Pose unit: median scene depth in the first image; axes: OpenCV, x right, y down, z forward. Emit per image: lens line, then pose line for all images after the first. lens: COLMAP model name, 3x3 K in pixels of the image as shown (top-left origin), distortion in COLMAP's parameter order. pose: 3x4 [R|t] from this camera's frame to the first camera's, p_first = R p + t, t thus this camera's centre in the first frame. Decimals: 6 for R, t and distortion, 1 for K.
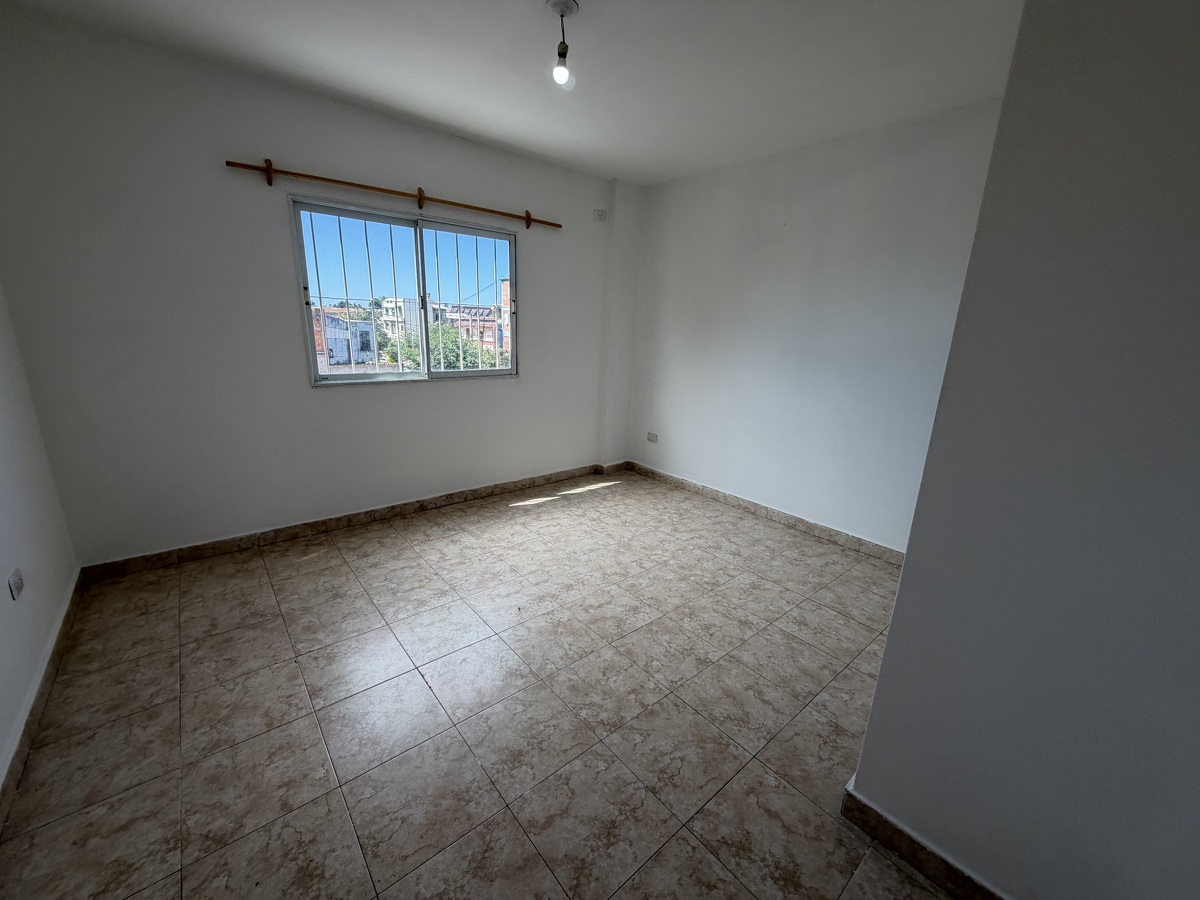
lens RADIAL K [[474.3, 0, 600.0], [0, 474.3, 450.0], [0, 0, 1]] dist [0.001426, -0.000098]
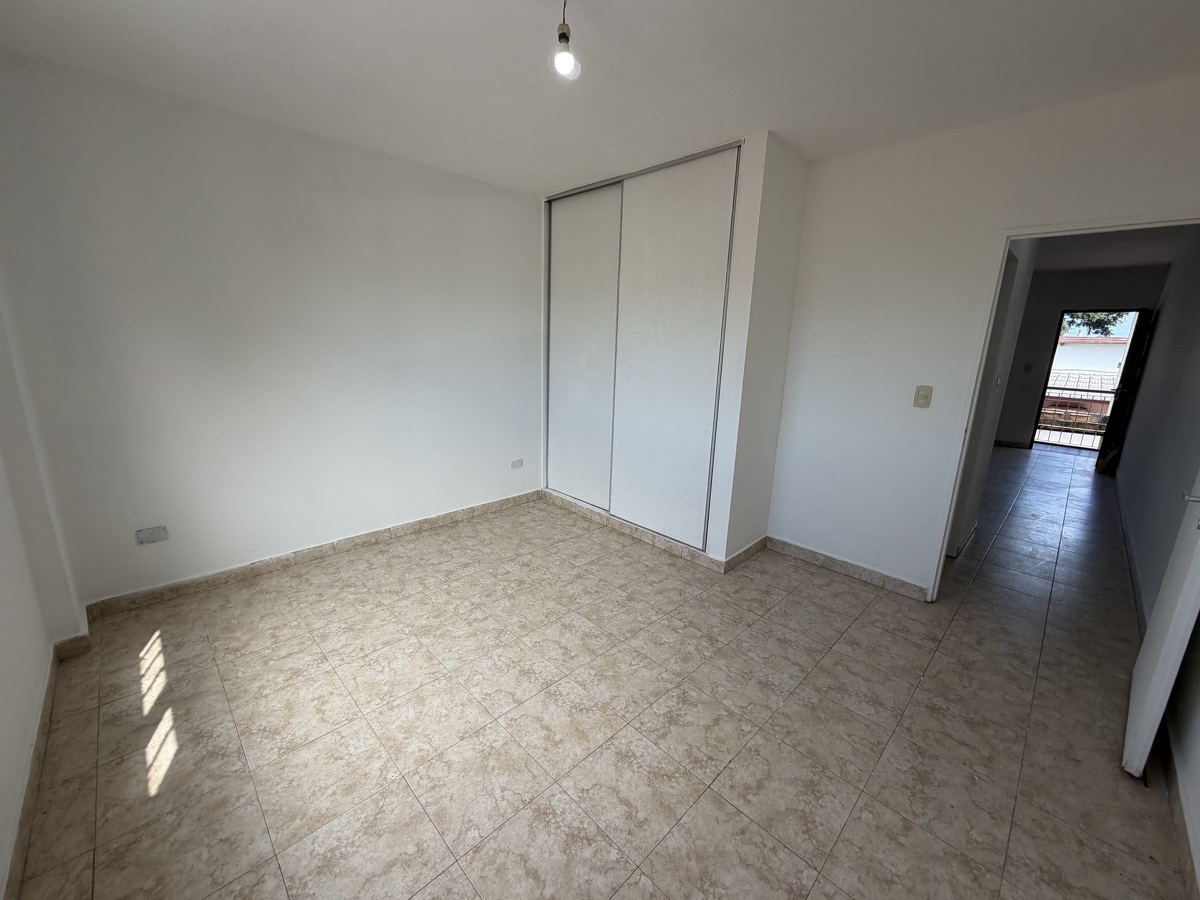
lens RADIAL K [[474.3, 0, 600.0], [0, 474.3, 450.0], [0, 0, 1]] dist [0.001426, -0.000098]
pose [[-0.067757, -0.269341, 0.960658, -0.647751], [0.226672, 0.933536, 0.277724, -0.229339], [-0.971611, 0.236572, -0.002202, 0.673856]]
